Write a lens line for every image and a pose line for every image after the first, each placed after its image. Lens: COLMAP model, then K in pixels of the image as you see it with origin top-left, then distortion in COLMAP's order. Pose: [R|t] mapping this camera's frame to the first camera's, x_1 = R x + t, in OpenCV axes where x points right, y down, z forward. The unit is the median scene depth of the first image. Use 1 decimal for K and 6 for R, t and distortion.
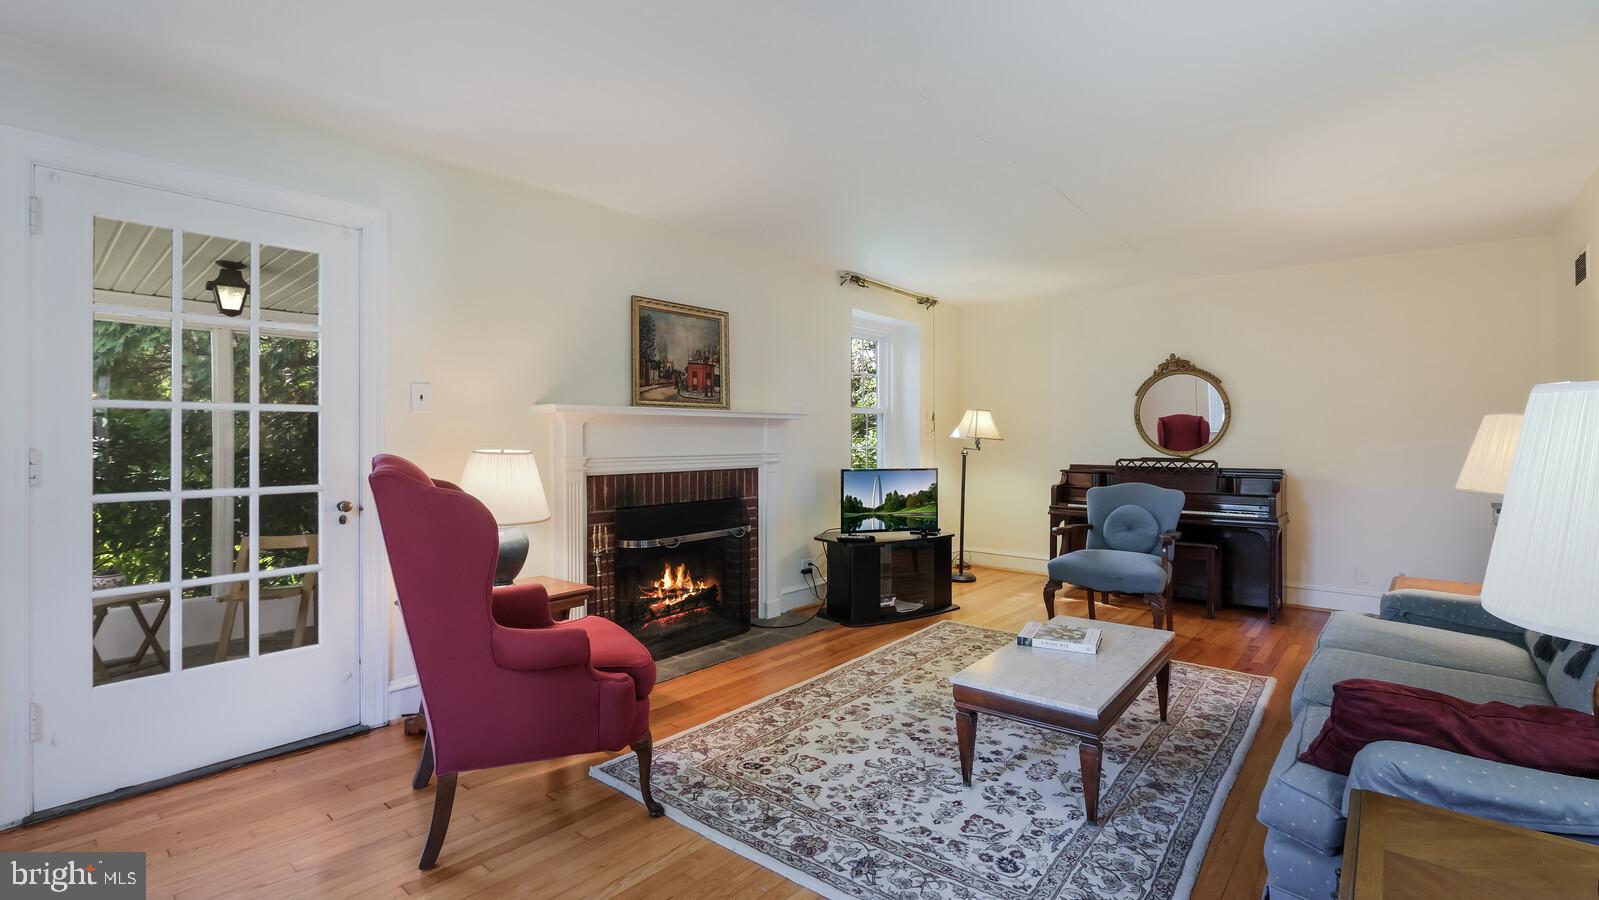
lens RADIAL K [[709.4, 0, 792.6], [0, 709.4, 439.8], [0, 0, 1]] dist [-0.007831, -0.000724]
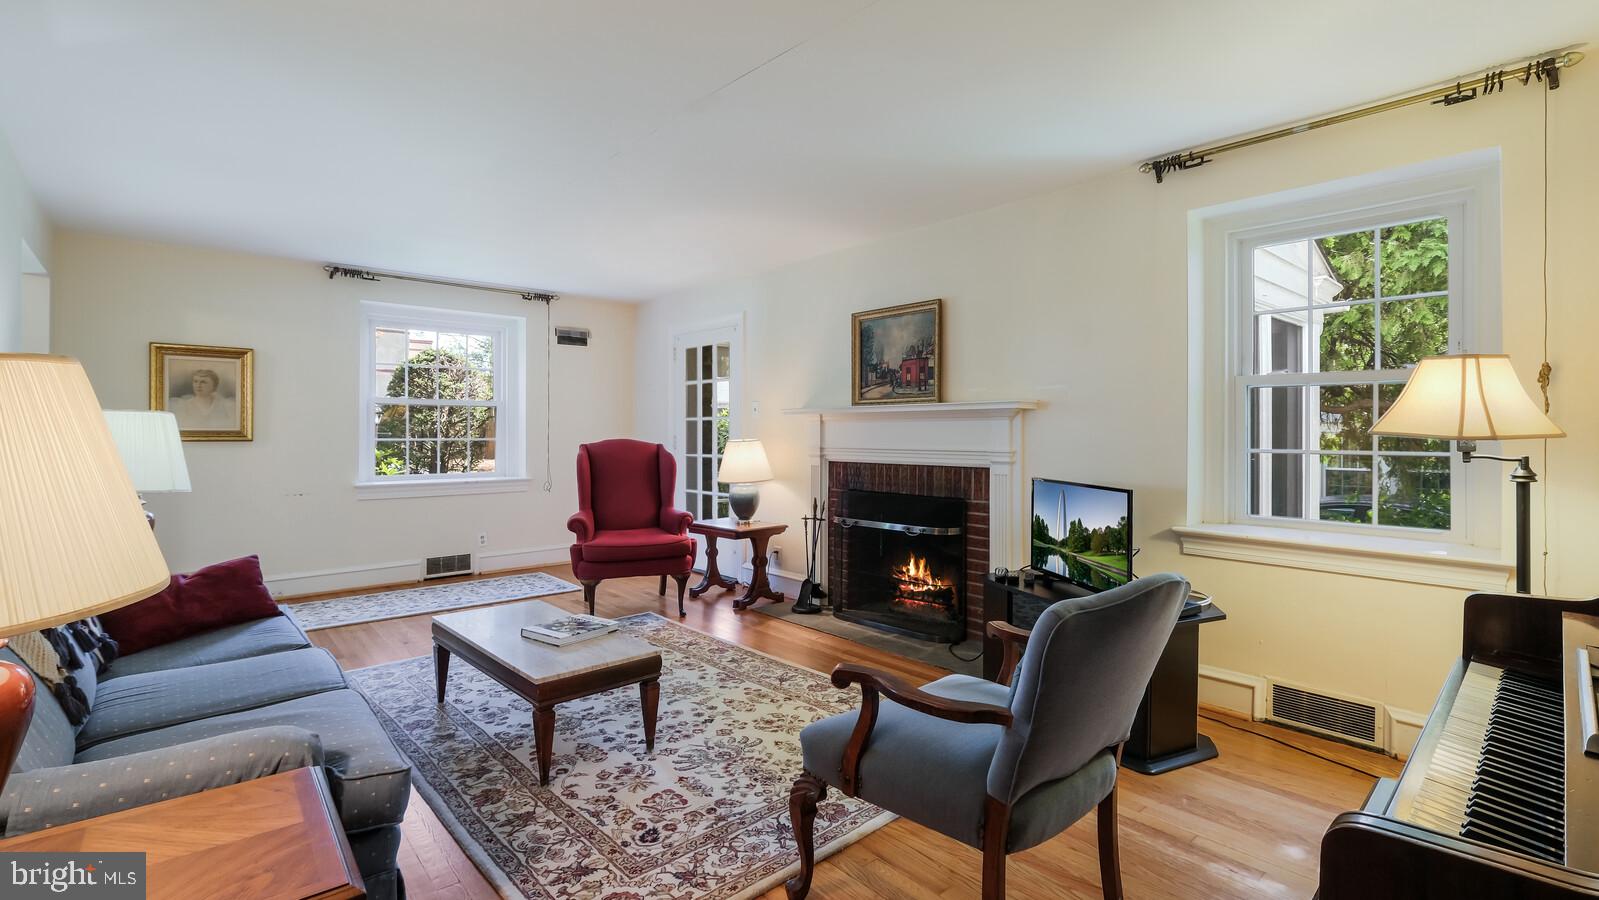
lens RADIAL K [[709.4, 0, 801.1], [0, 709.4, 438.3], [0, 0, 1]] dist [-0.007831, -0.000724]
pose [[-0.122792, 0.003560, -0.992426, 0.906002], [-0.007218, 0.999964, 0.004480, 0.002369], [0.992406, 0.007713, -0.122762, 0.981695]]
